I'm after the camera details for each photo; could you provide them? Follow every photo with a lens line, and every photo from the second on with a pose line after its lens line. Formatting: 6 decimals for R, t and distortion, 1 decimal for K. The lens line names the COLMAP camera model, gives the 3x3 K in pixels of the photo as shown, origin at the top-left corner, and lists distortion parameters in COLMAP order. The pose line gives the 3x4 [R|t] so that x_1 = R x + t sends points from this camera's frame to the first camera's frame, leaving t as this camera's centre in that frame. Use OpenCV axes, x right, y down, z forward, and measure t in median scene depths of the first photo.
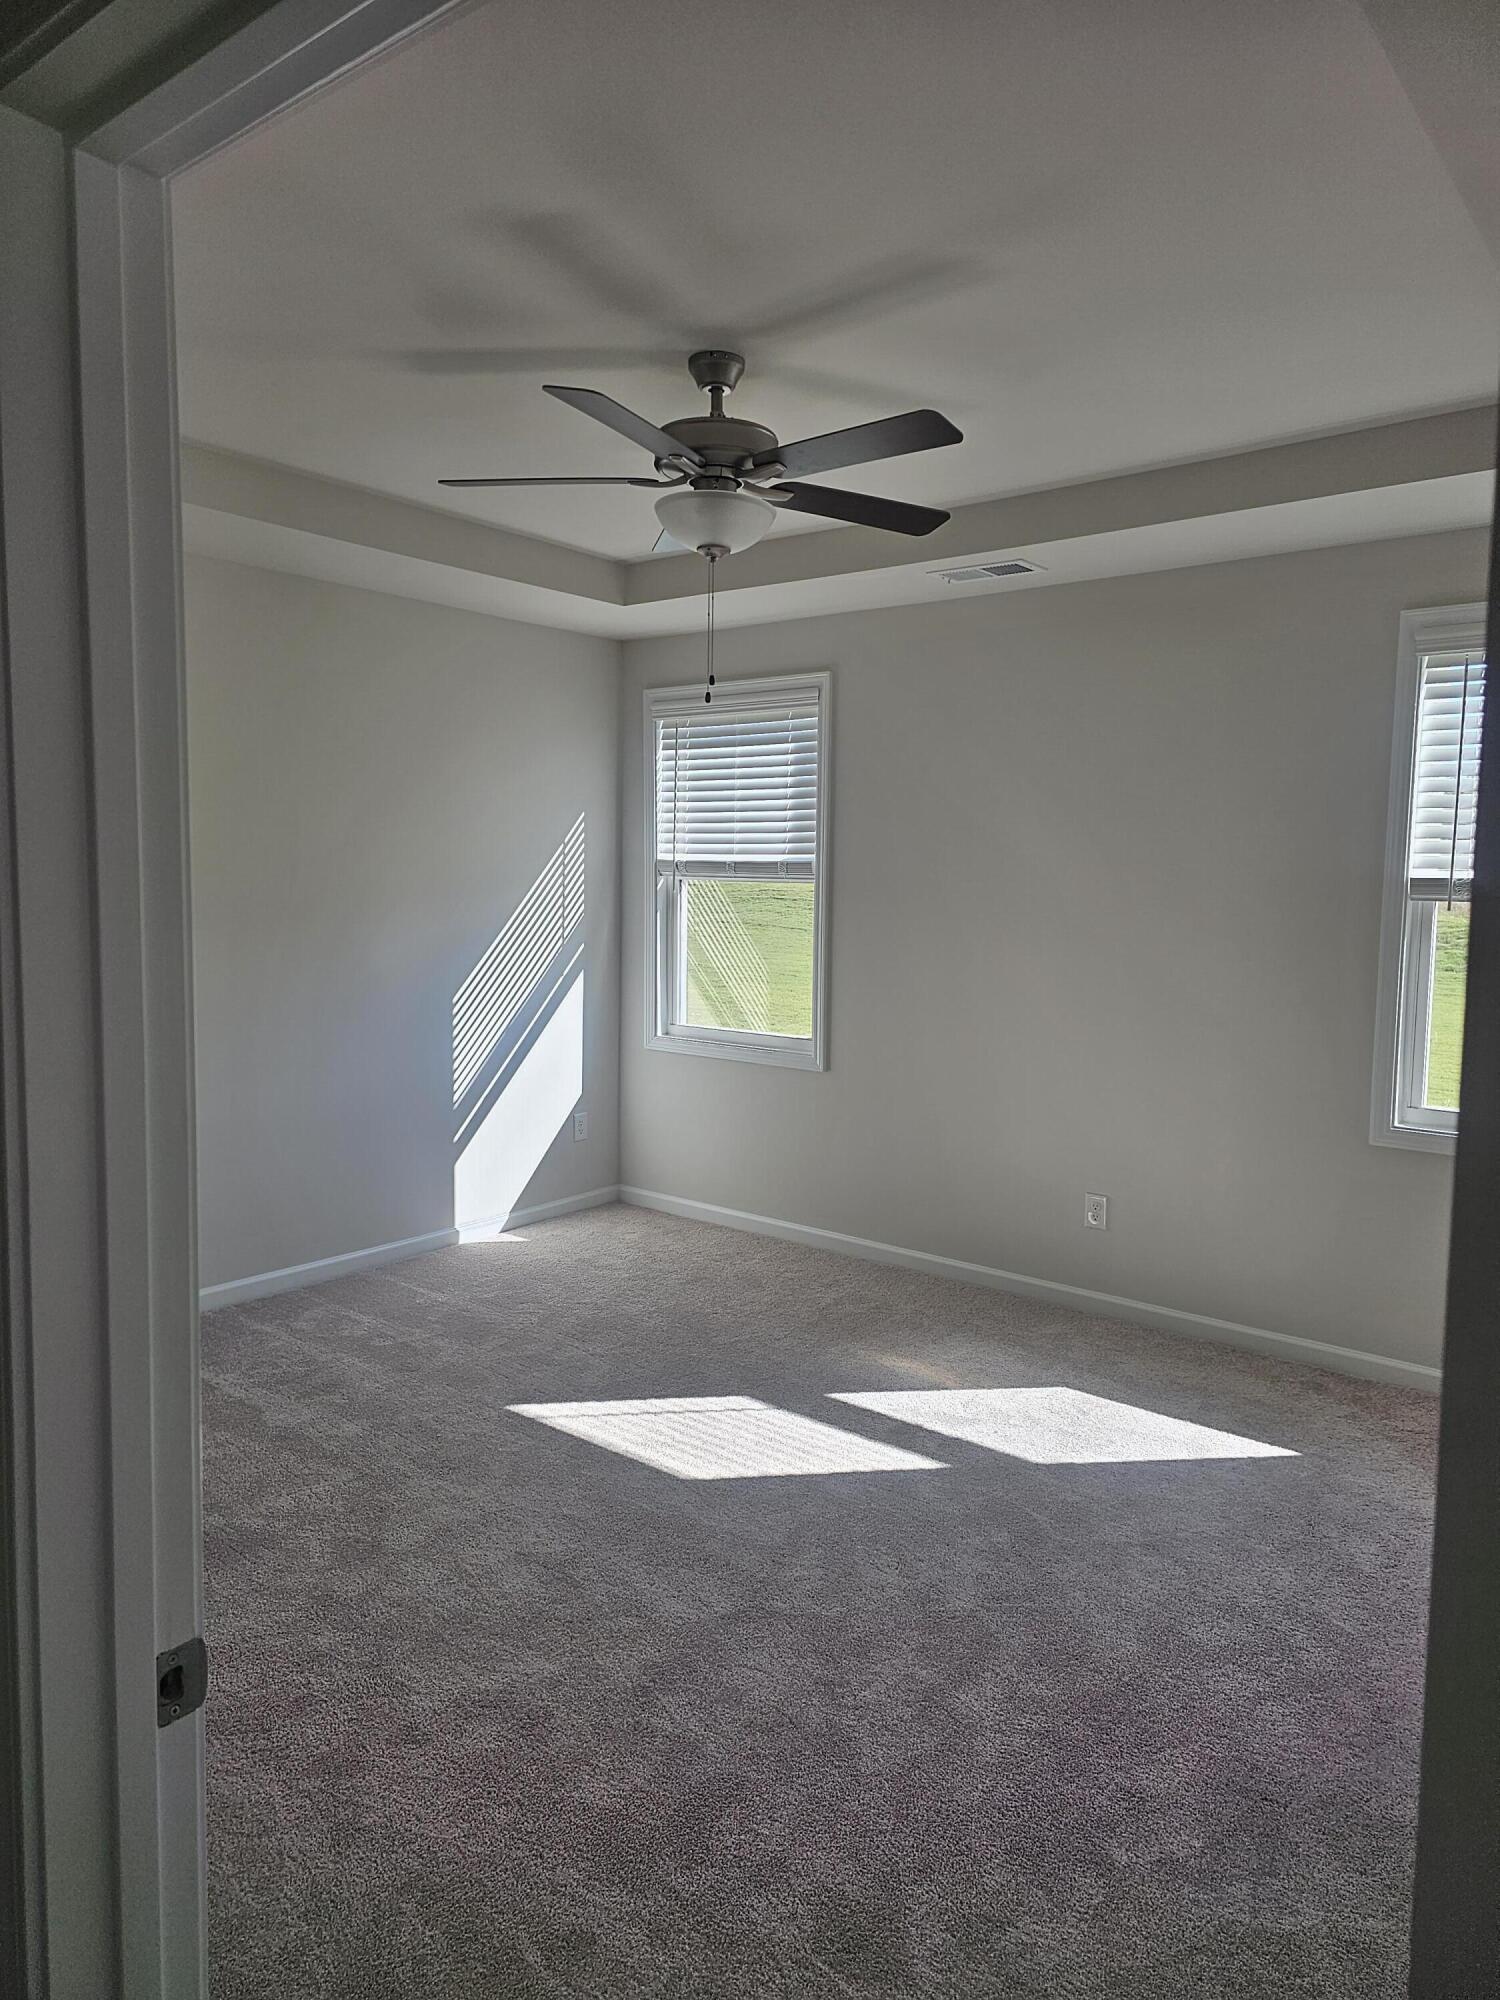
lens RADIAL K [[1337.1, 0, 759.6], [0, 1337.1, 982.9], [0, 0, 1]] dist [0.046424, -0.030621]
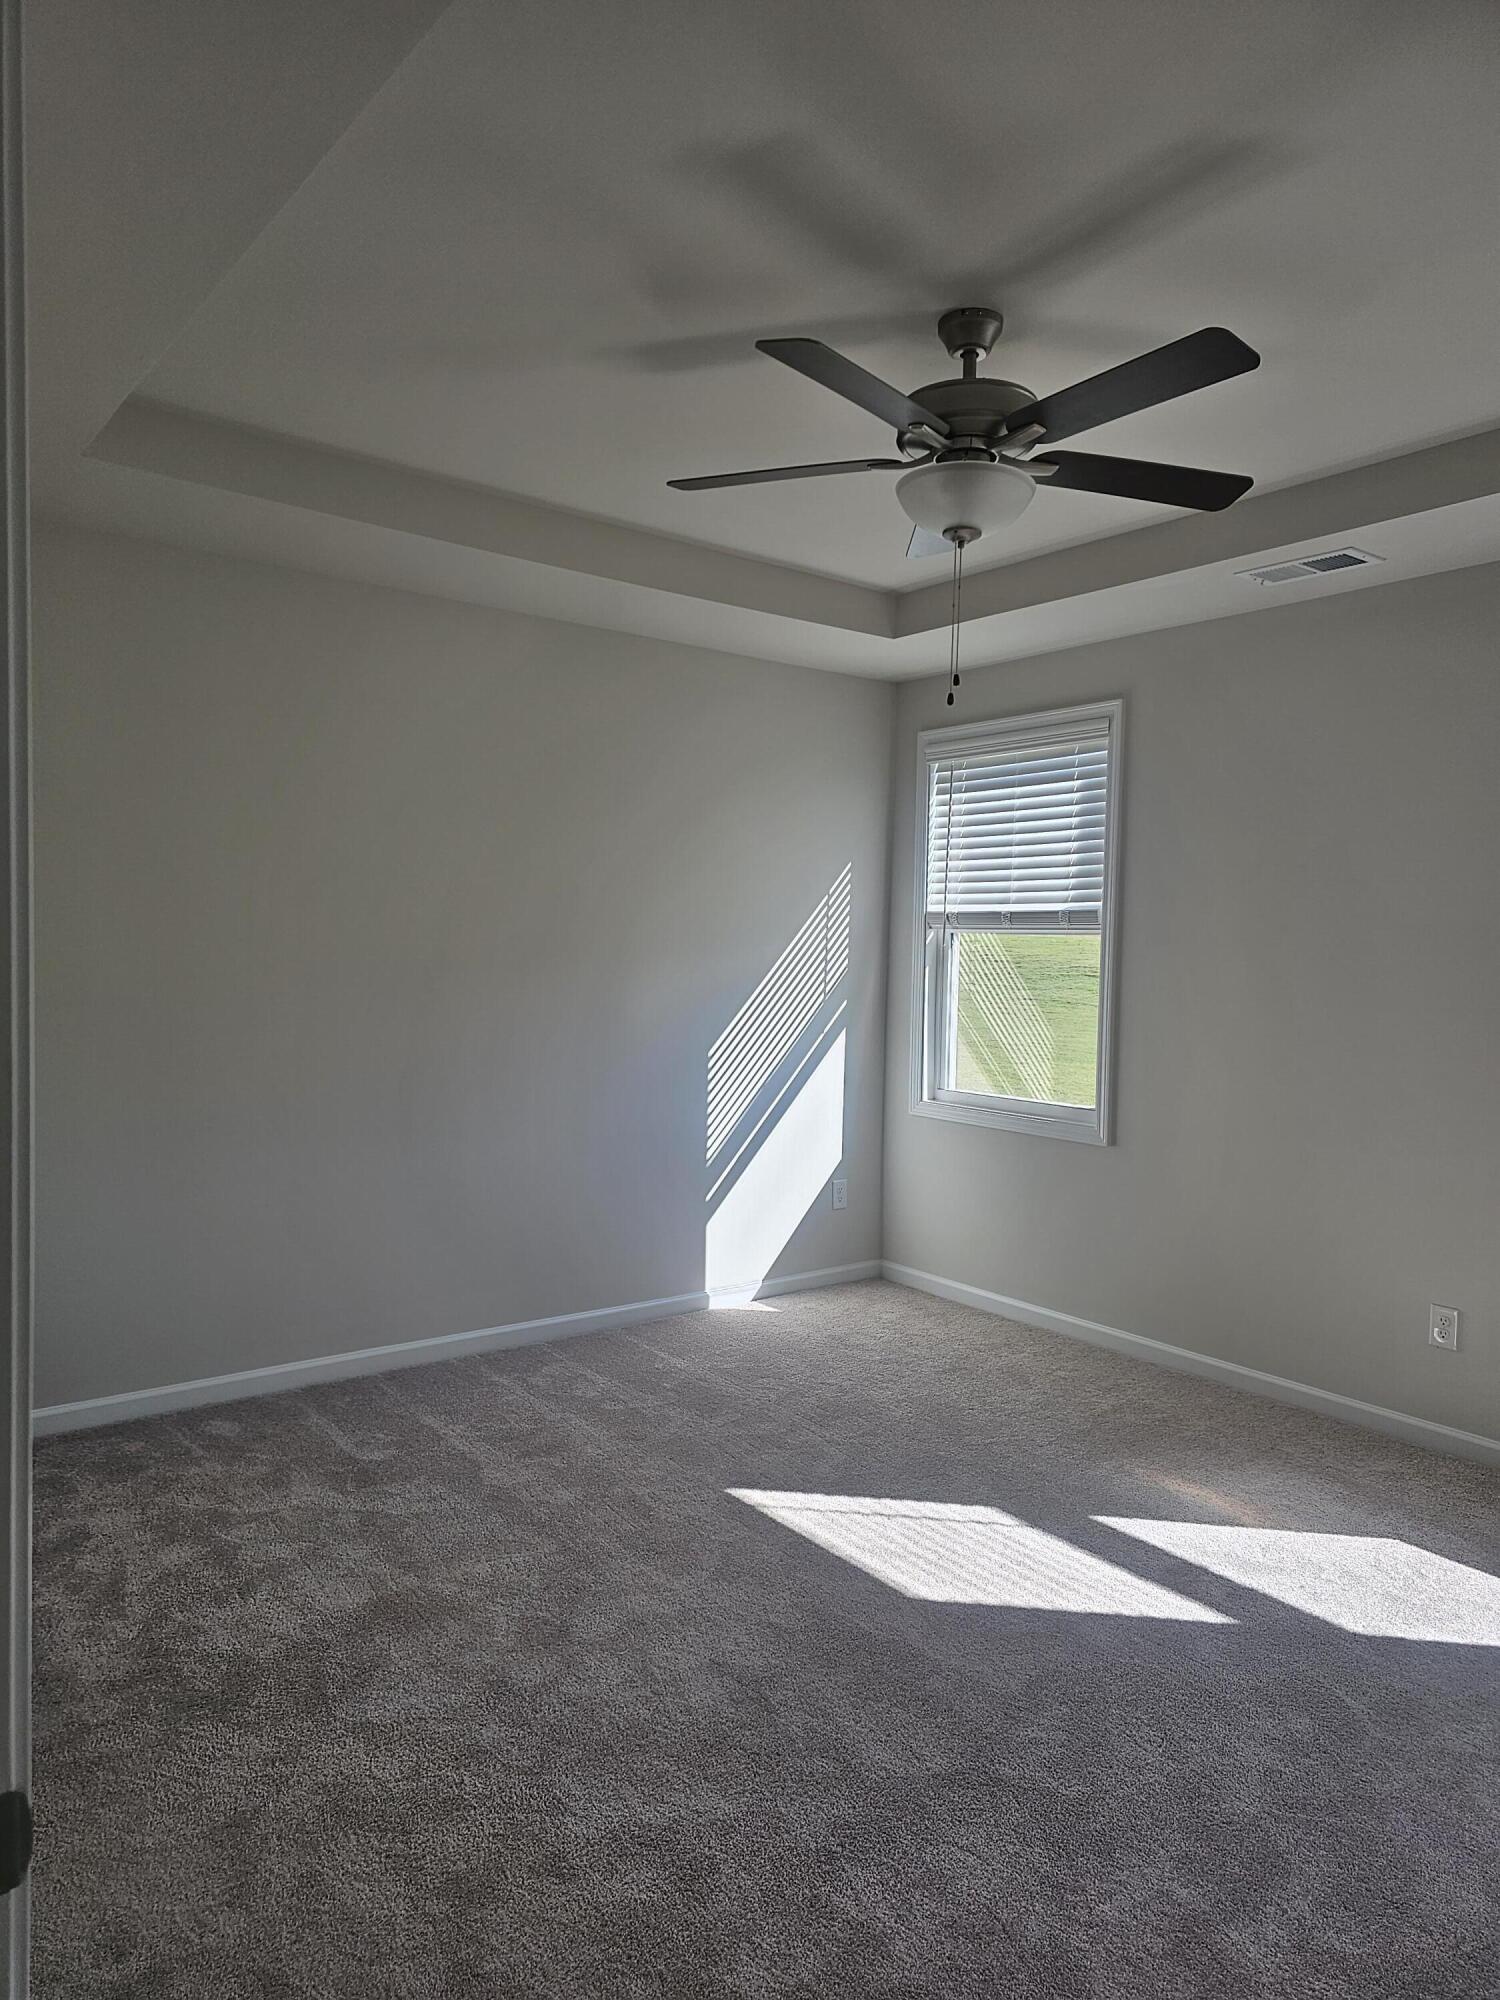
lens RADIAL K [[1337.1, 0, 743.4], [0, 1337.1, 1008.0], [0, 0, 1]] dist [0.046424, -0.030621]
pose [[0.970442, 0.018043, -0.240659, 0.037810], [-0.027997, 0.998885, -0.038007, 0.022510], [0.239705, 0.043621, 0.969865, 0.103467]]
